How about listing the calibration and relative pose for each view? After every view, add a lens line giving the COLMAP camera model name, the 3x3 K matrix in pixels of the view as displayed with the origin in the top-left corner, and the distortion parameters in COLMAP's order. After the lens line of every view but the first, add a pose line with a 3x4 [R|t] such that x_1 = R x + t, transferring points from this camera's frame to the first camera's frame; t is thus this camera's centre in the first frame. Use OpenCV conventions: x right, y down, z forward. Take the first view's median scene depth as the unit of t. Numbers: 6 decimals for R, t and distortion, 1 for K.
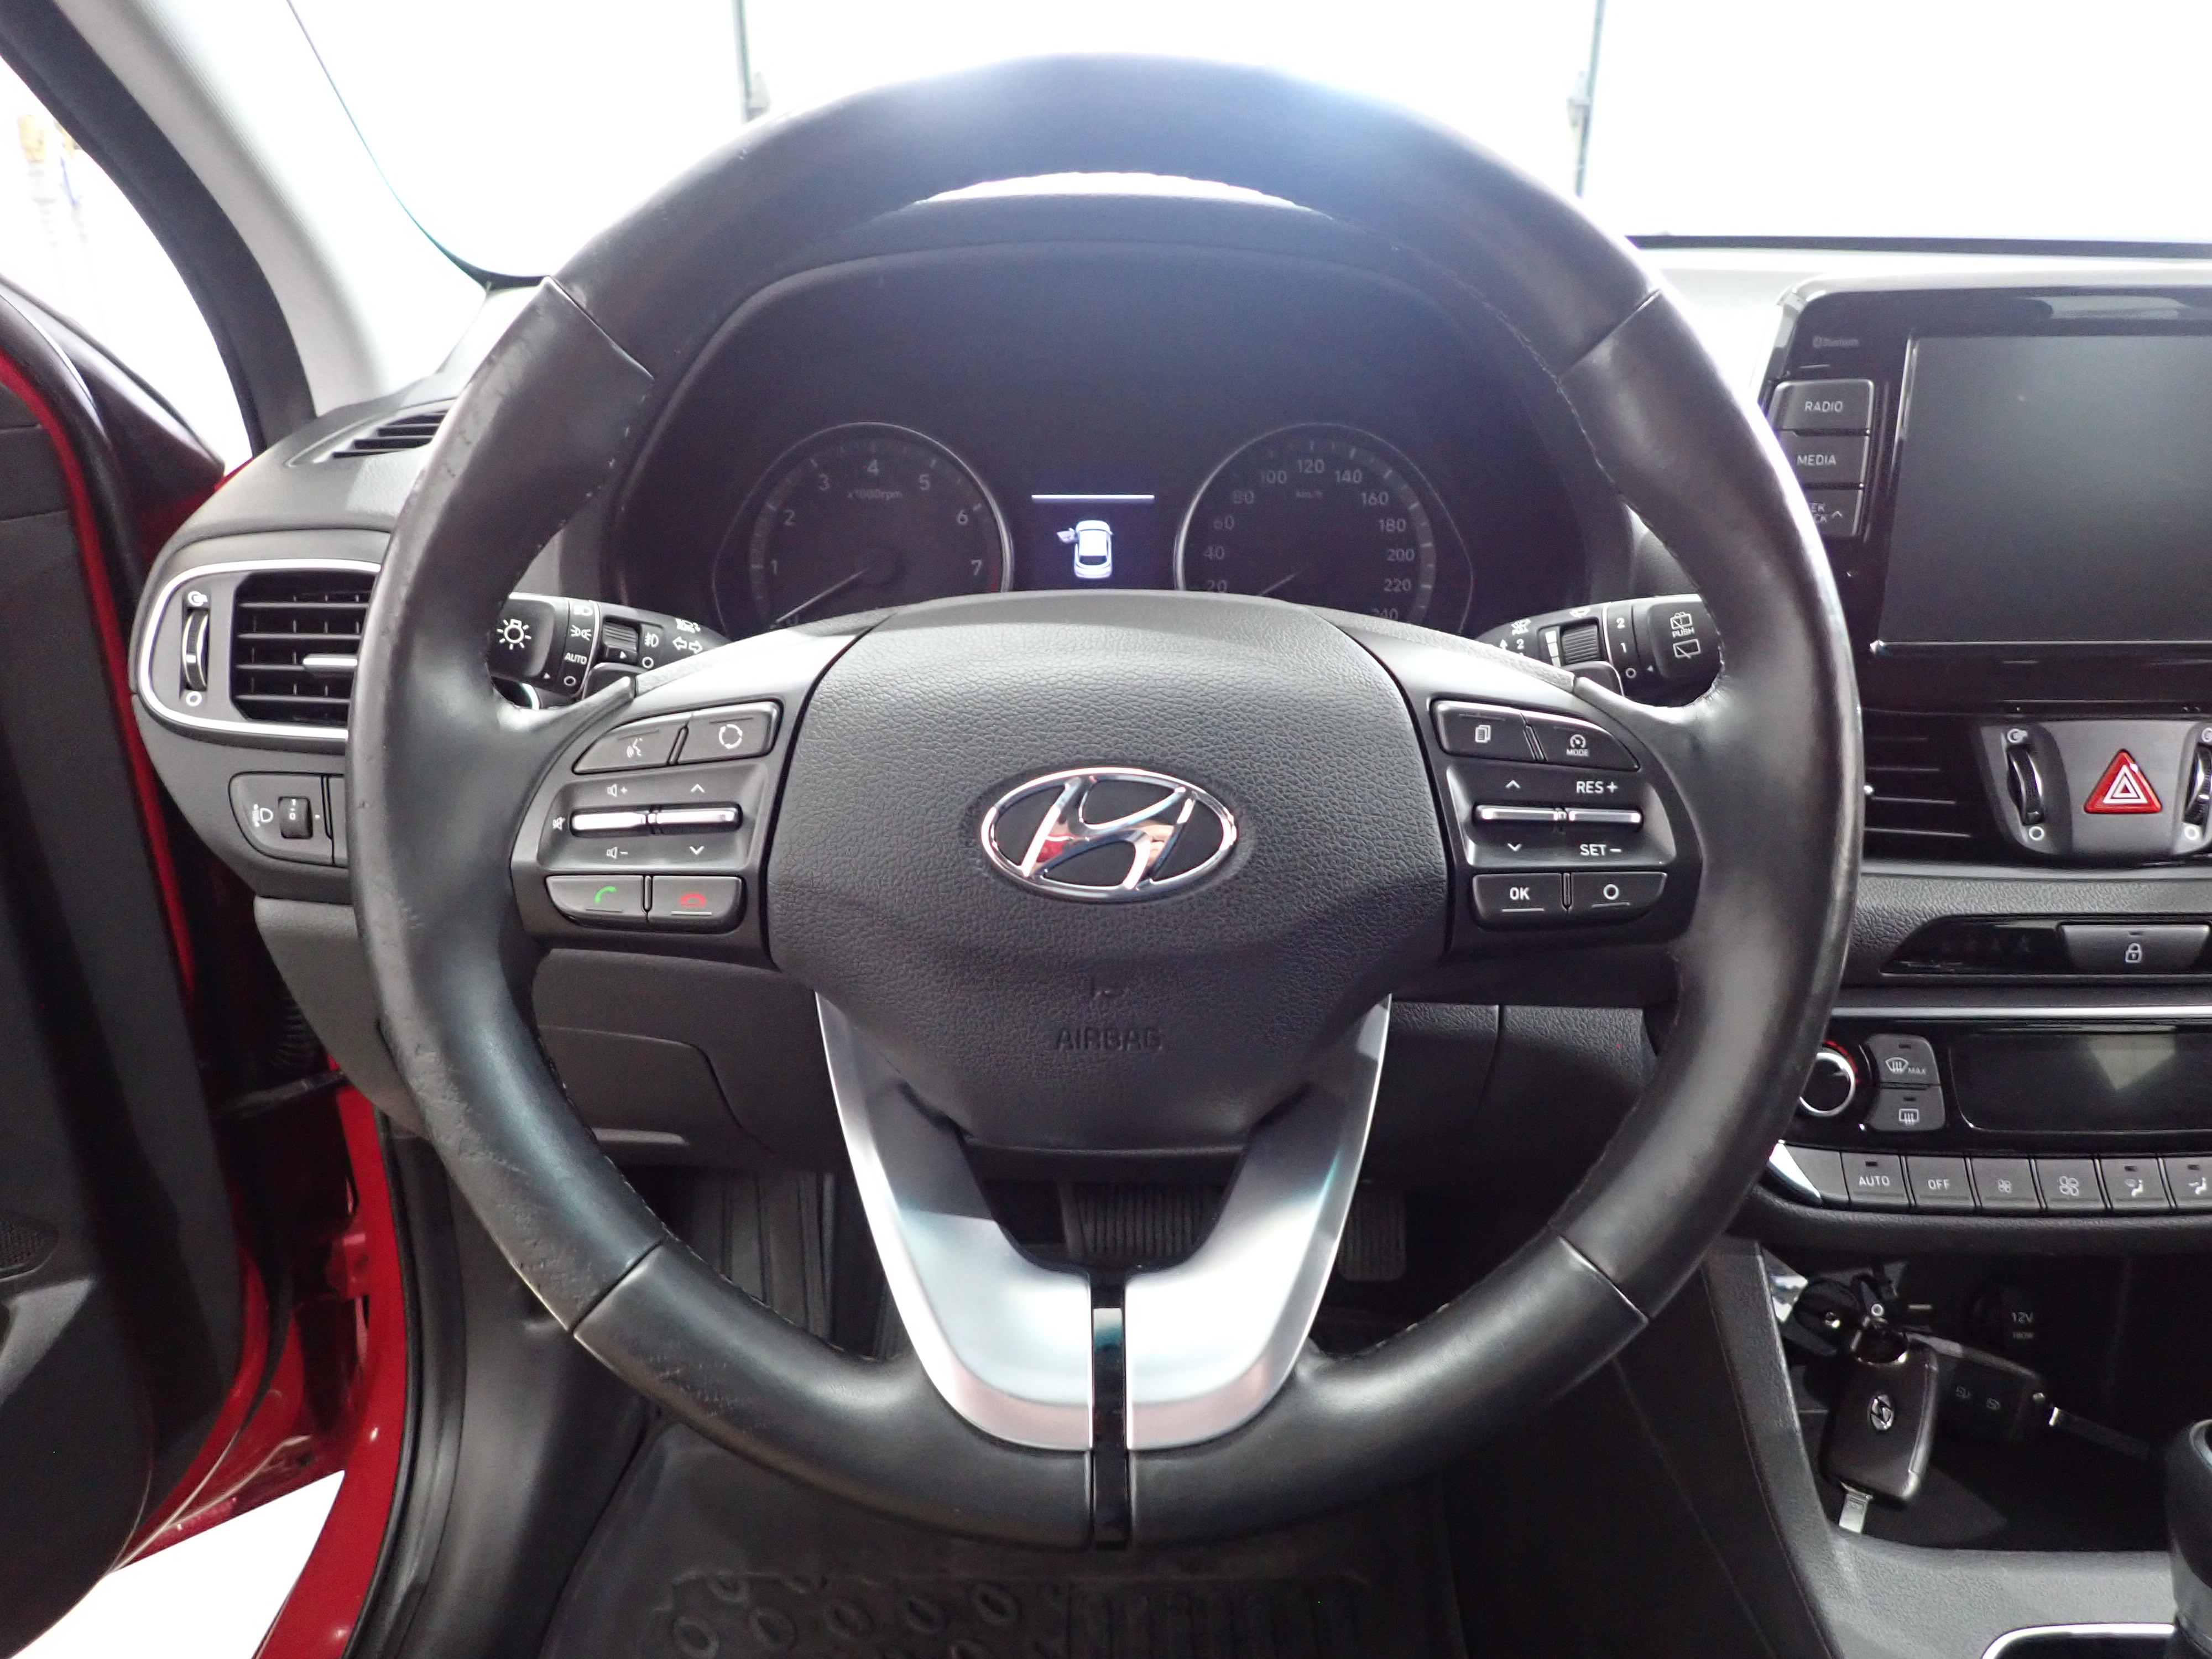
lens RADIAL K [[1656.0, 0, 1107.9], [0, 1656.0, 826.1], [0, 0, 1]] dist [0.001734, -0.001277]
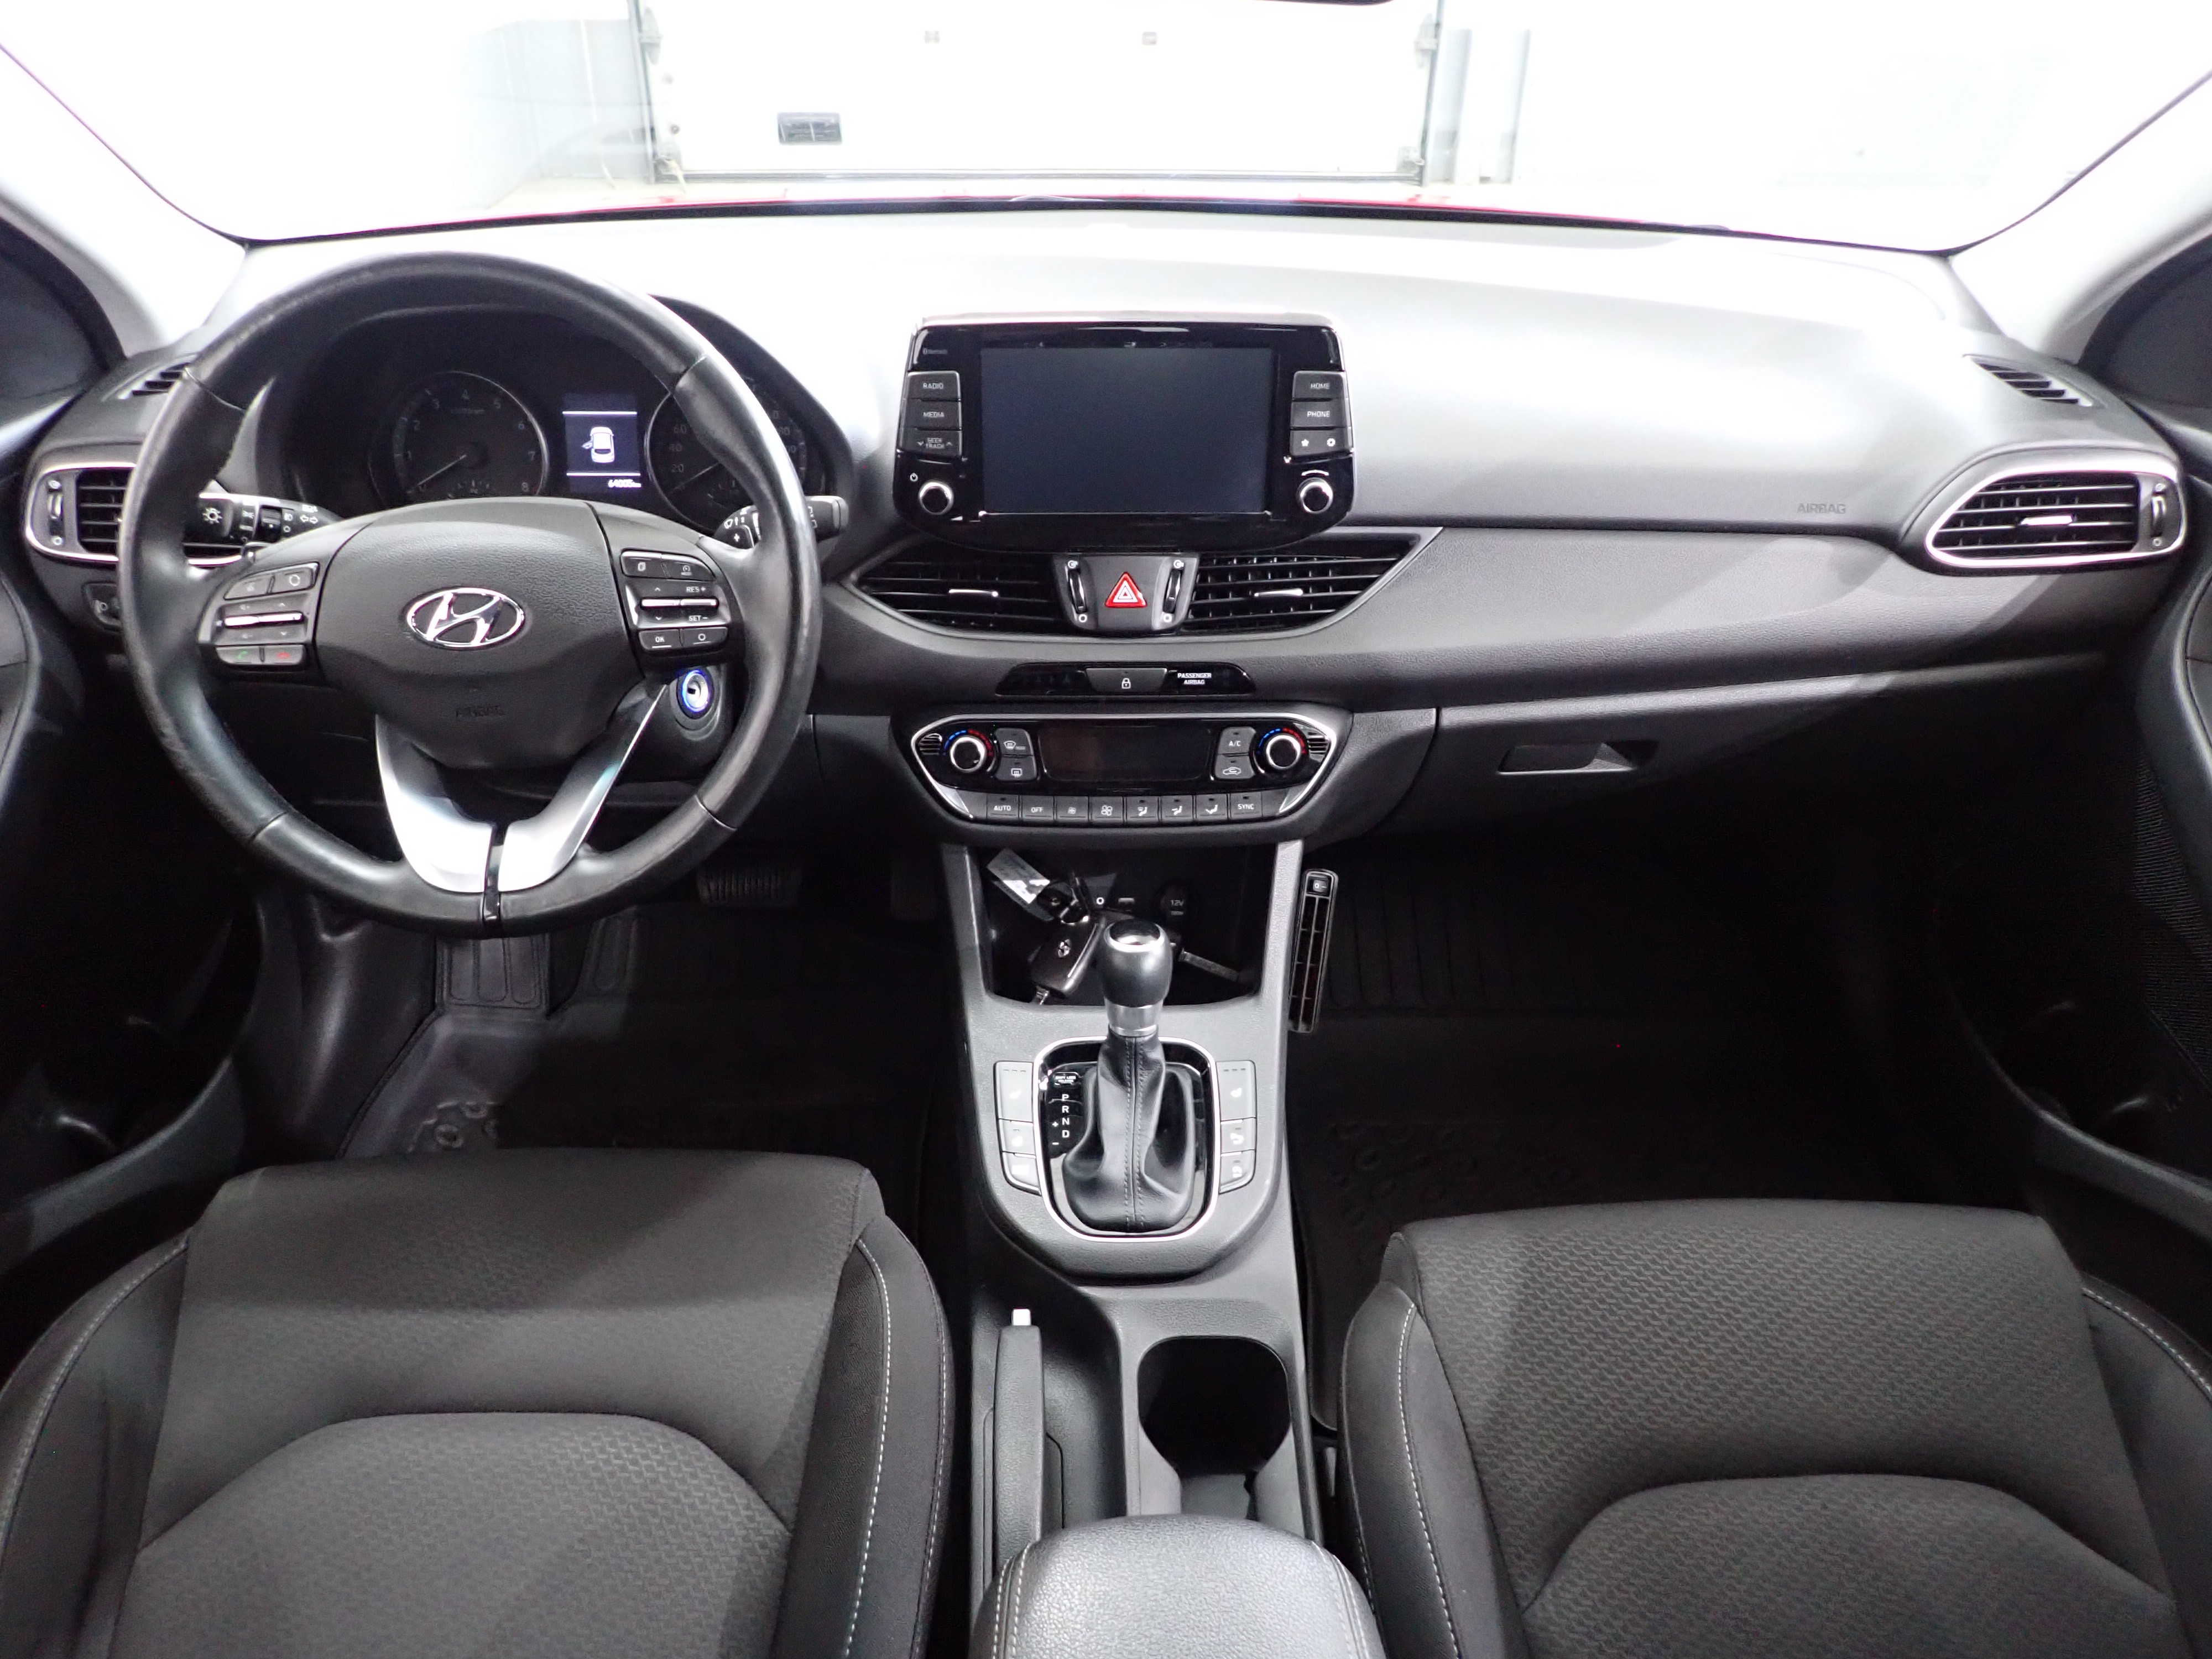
lens RADIAL K [[1656.0, 0, 1098.4], [0, 1656.0, 822.2], [0, 0, 1]] dist [0.001734, -0.001277]
pose [[0.999775, -0.001222, 0.021184, 0.537747], [-0.001567, 0.991361, 0.131151, -0.012138], [-0.021162, -0.131155, 0.991136, -0.842503]]
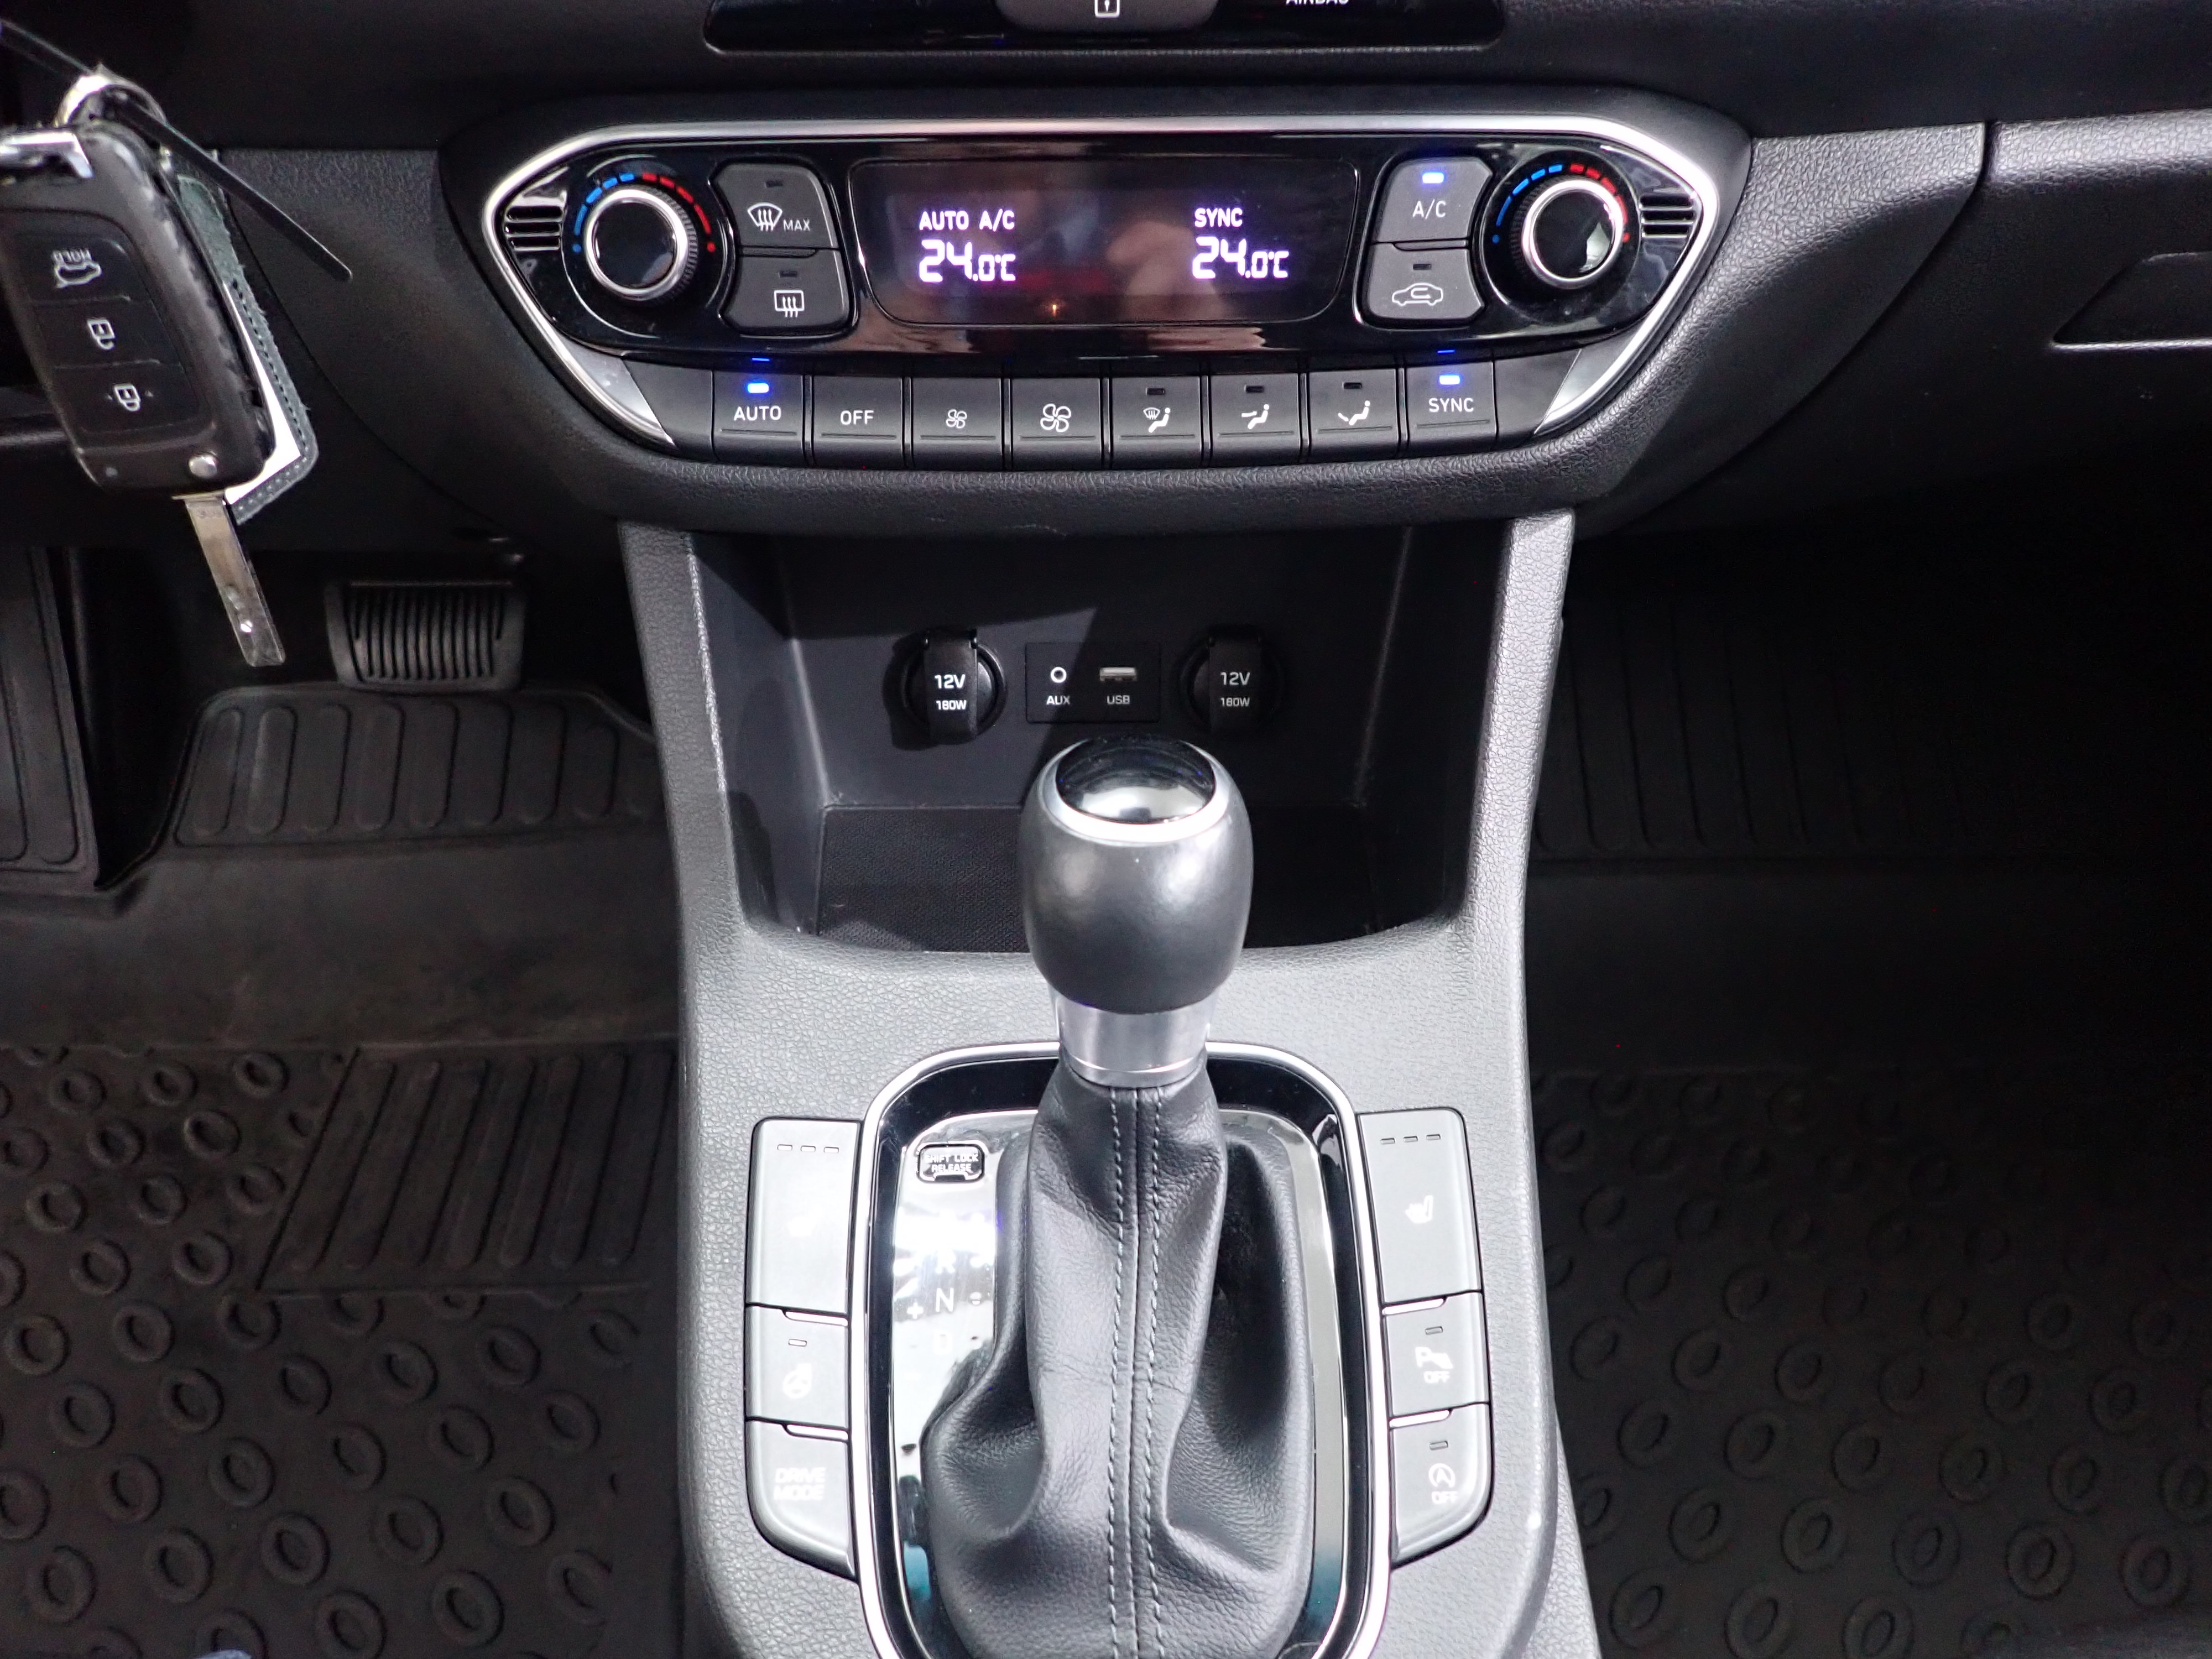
lens RADIAL K [[1656.0, 0, 1106.3], [0, 1656.0, 836.6], [0, 0, 1]] dist [0.001734, -0.001277]
pose [[0.999739, -0.011388, 0.019815, 0.592242], [0.005509, 0.961533, 0.274635, 0.199233], [-0.022180, -0.274454, 0.961344, 0.335870]]
